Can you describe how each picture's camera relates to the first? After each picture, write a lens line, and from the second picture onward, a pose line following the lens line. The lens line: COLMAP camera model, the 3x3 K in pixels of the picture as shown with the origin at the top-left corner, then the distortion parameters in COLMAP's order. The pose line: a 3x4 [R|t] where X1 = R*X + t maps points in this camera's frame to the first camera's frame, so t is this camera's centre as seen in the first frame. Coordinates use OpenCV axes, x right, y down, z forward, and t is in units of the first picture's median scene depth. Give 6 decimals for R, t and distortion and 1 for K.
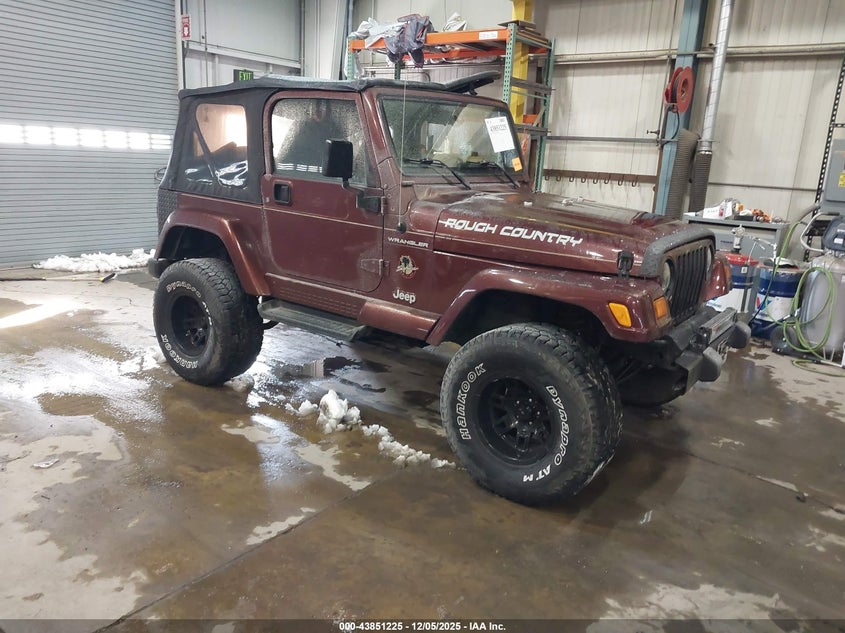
lens RADIAL K [[662.3, 0, 422.5], [0, 662.3, 316.5], [0, 0, 1]] dist [0.114582, -0.214882]
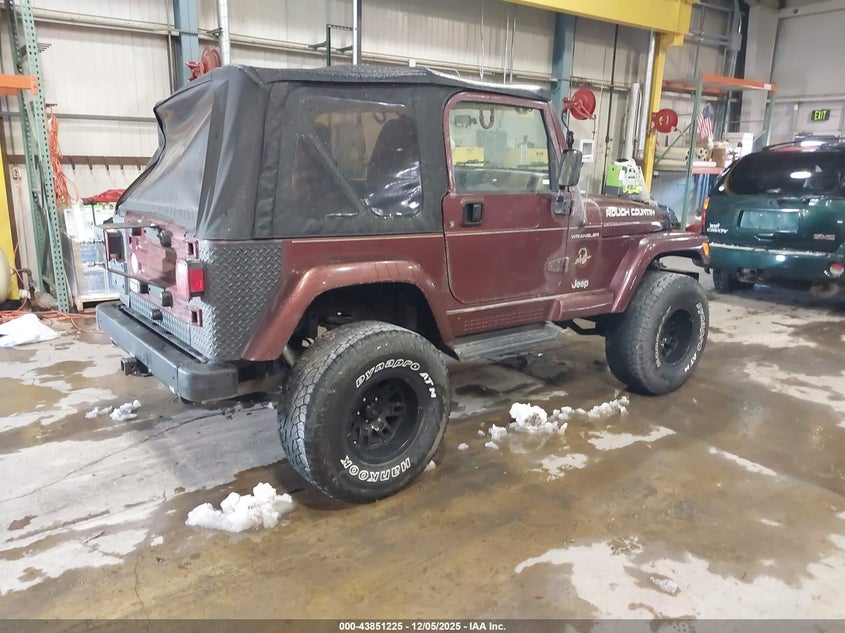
lens RADIAL K [[676.6, 0, 420.4], [0, 676.6, 326.2], [0, 0, 1]] dist [0.123043, -0.189791]
pose [[0.262364, -0.284869, 0.921962, -1.085541], [0.222978, 0.947472, 0.229298, -0.263563], [-0.938853, 0.145418, 0.312102, 0.817592]]
